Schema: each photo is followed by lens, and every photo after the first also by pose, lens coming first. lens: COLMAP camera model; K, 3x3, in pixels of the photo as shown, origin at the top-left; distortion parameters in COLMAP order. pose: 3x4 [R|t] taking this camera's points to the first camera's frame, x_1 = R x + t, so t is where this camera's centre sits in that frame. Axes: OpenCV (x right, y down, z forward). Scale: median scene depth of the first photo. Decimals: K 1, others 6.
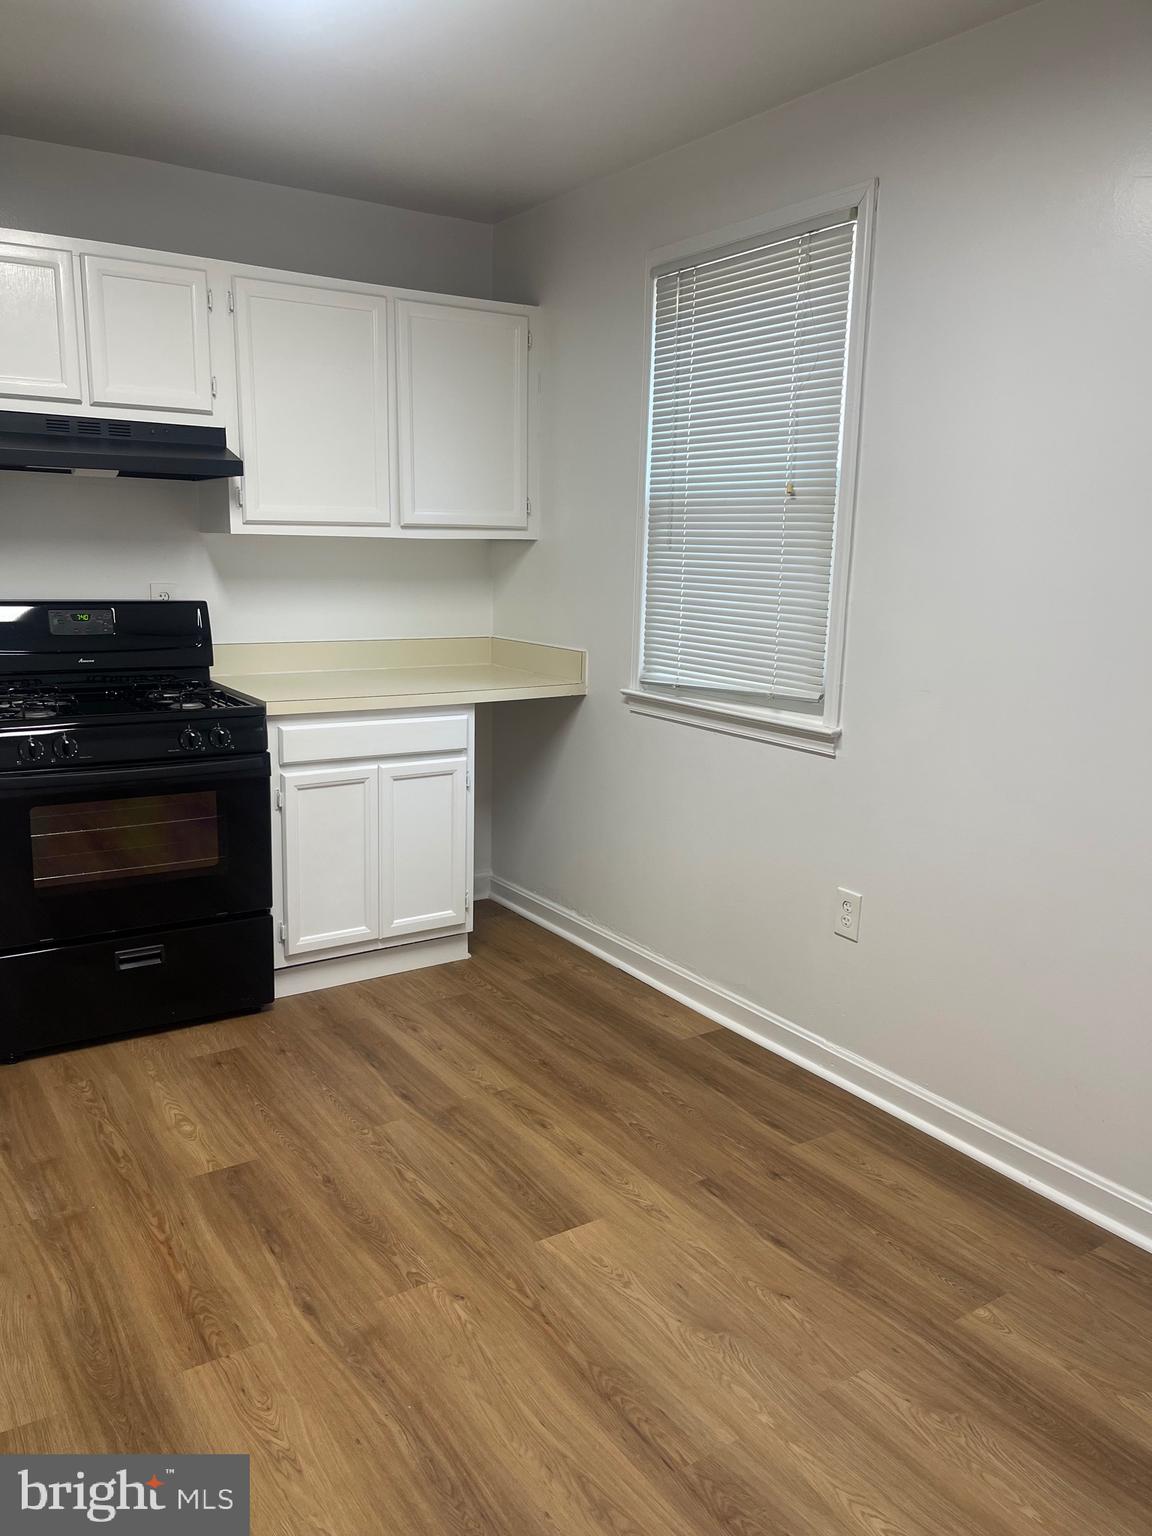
lens RADIAL K [[1143.6, 0, 565.8], [0, 1143.6, 792.8], [0, 0, 1]] dist [0.048342, -0.074262]
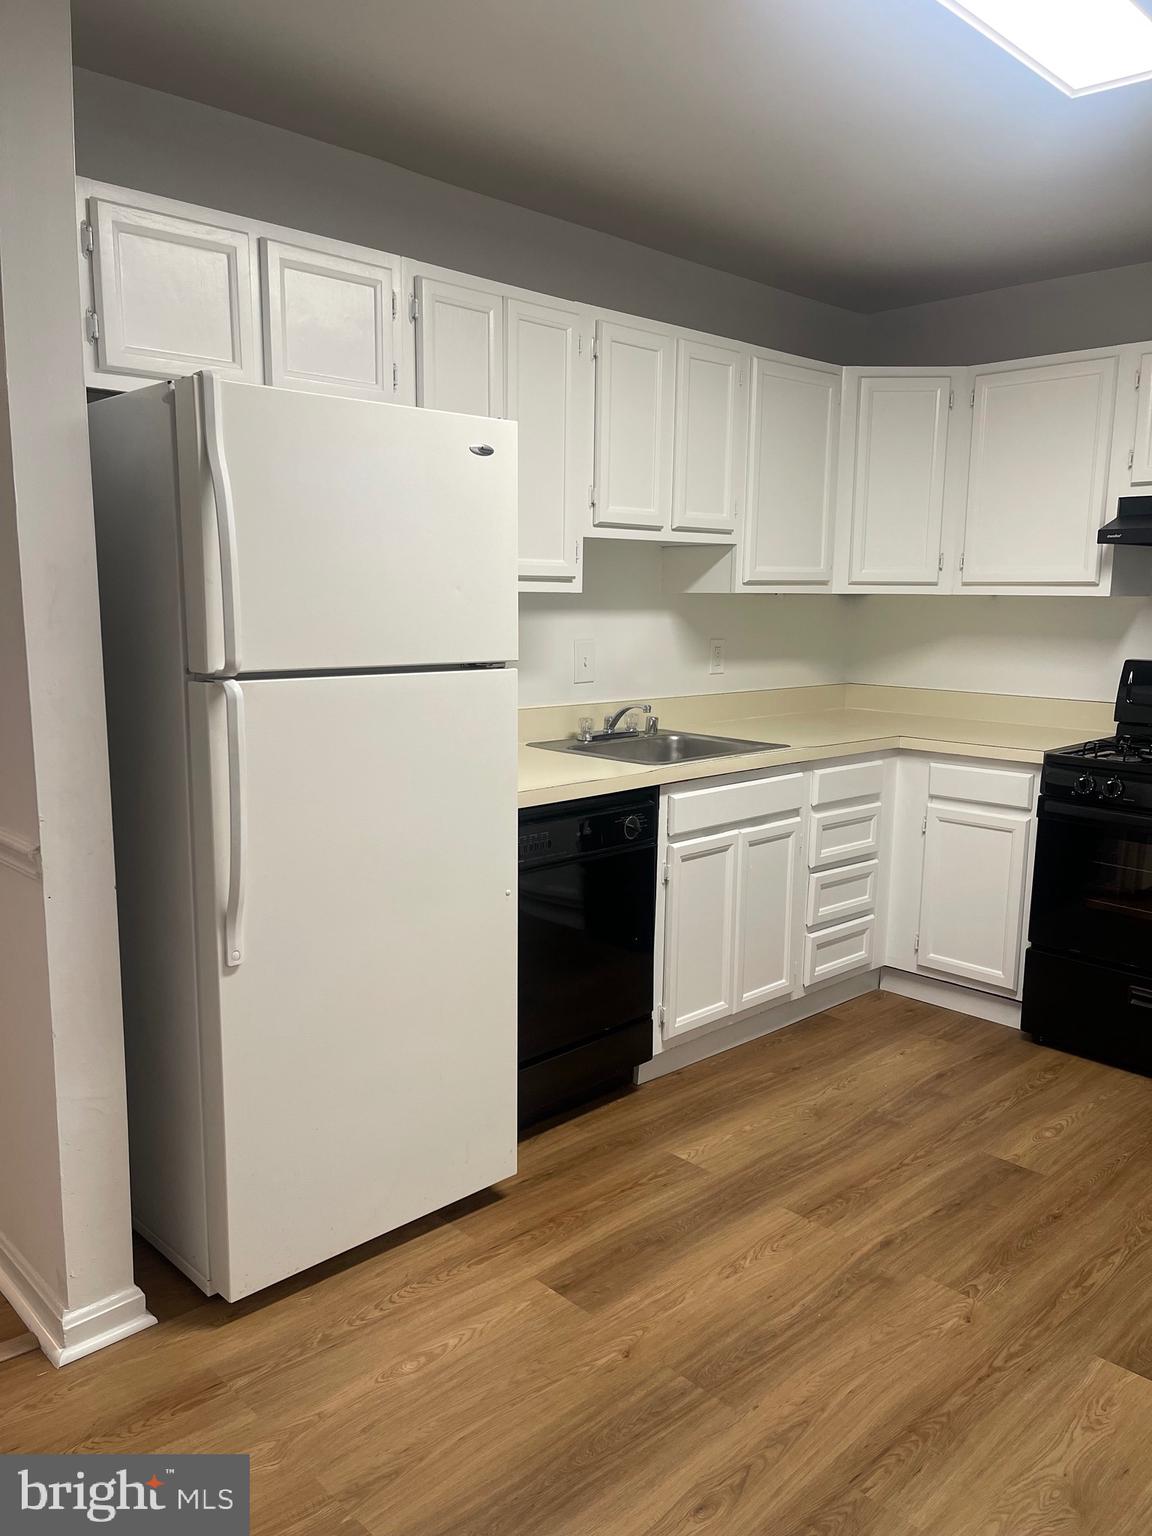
lens RADIAL K [[1143.6, 0, 557.5], [0, 1143.6, 777.8], [0, 0, 1]] dist [0.048342, -0.074262]
pose [[0.172973, 0.134714, -0.975670, 0.848386], [-0.217388, 0.971394, 0.095584, -0.056375], [0.960637, 0.195565, 0.197311, 0.374101]]
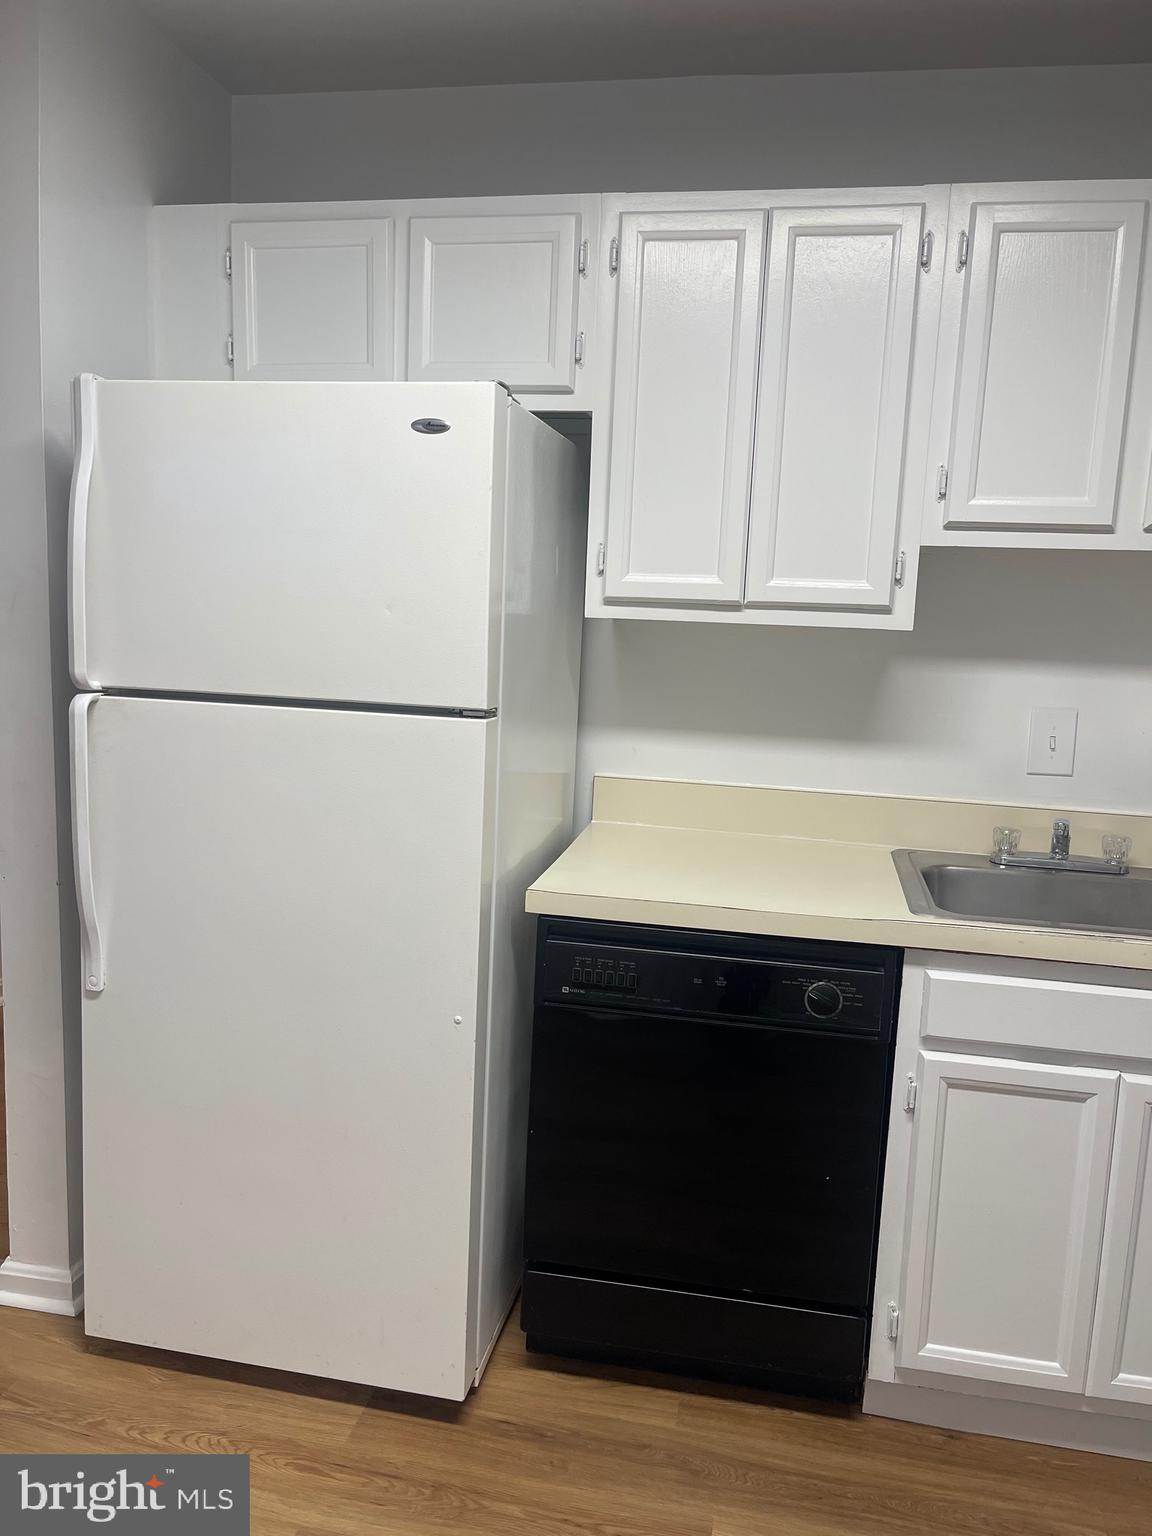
lens RADIAL K [[1143.6, 0, 561.2], [0, 1143.6, 772.2], [0, 0, 1]] dist [0.048342, -0.074262]
pose [[-0.703929, 0.049627, -0.708534, 0.218268], [-0.208958, 0.938940, 0.273364, -0.263208], [0.678837, 0.340483, -0.650578, 1.190035]]
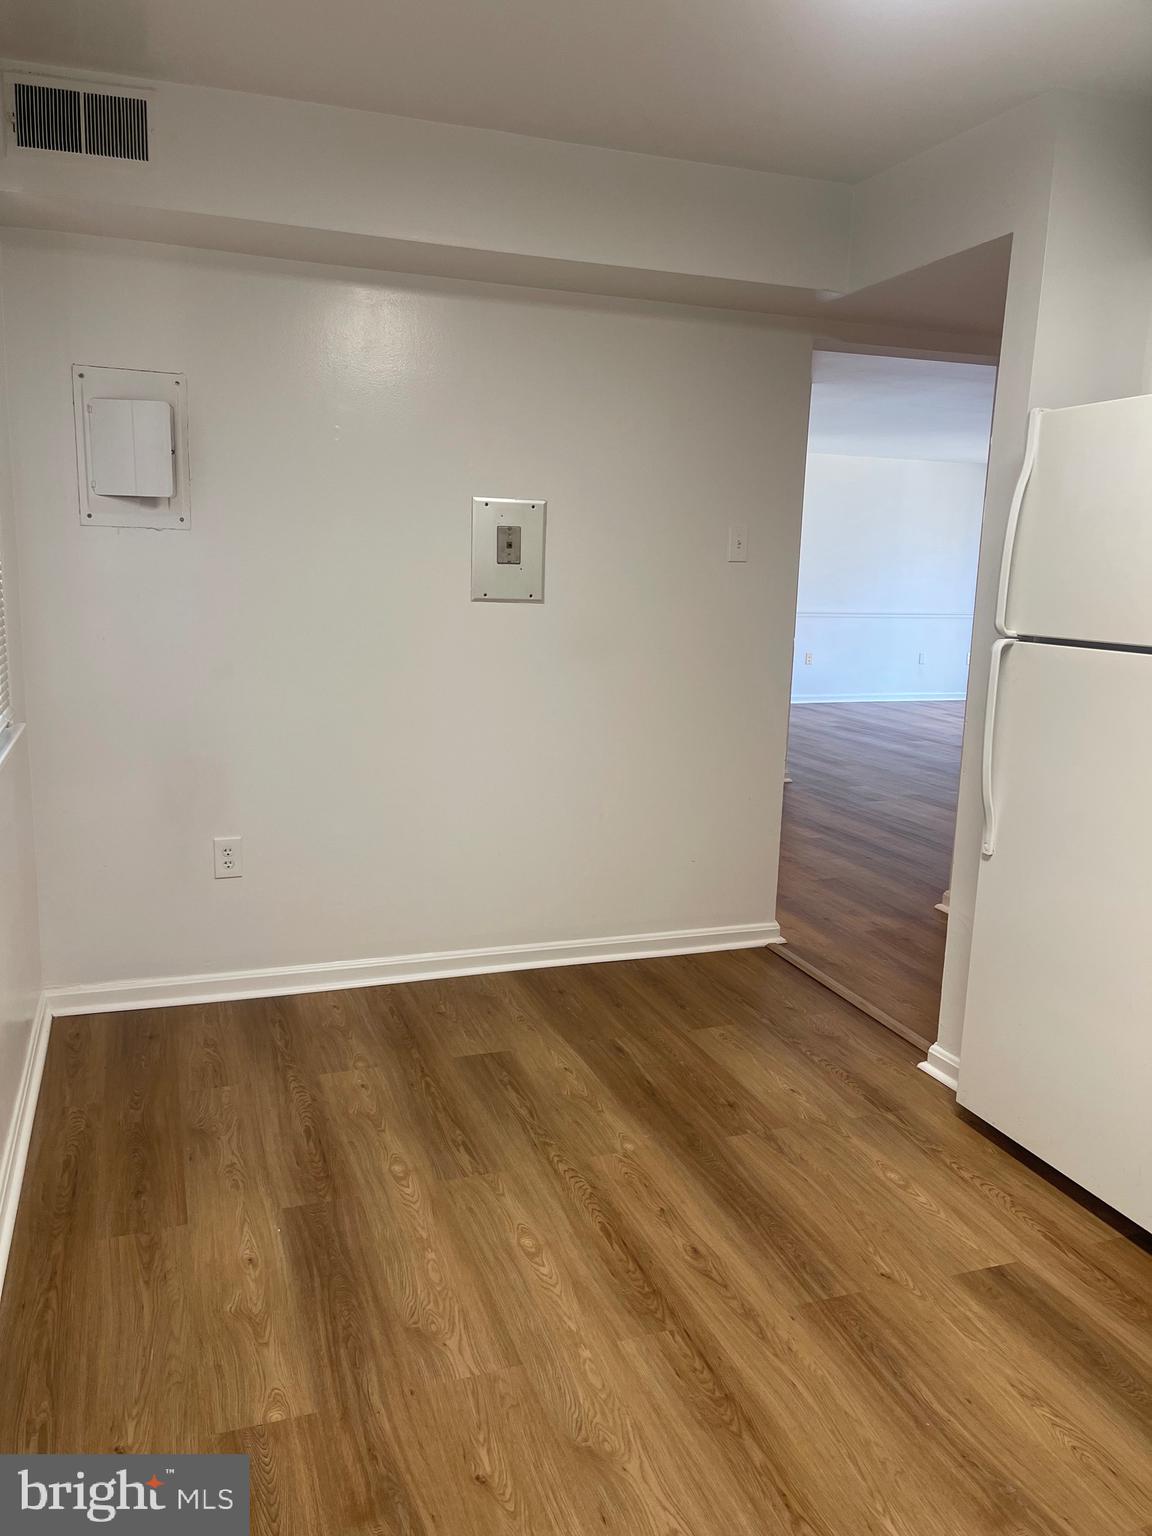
lens RADIAL K [[1143.6, 0, 562.5], [0, 1143.6, 772.6], [0, 0, 1]] dist [0.048342, -0.074262]
pose [[-0.969942, -0.089327, 0.226347, -0.003119], [0.005711, 0.921571, 0.388167, -0.358883], [-0.243268, 0.377792, -0.893361, 1.654585]]
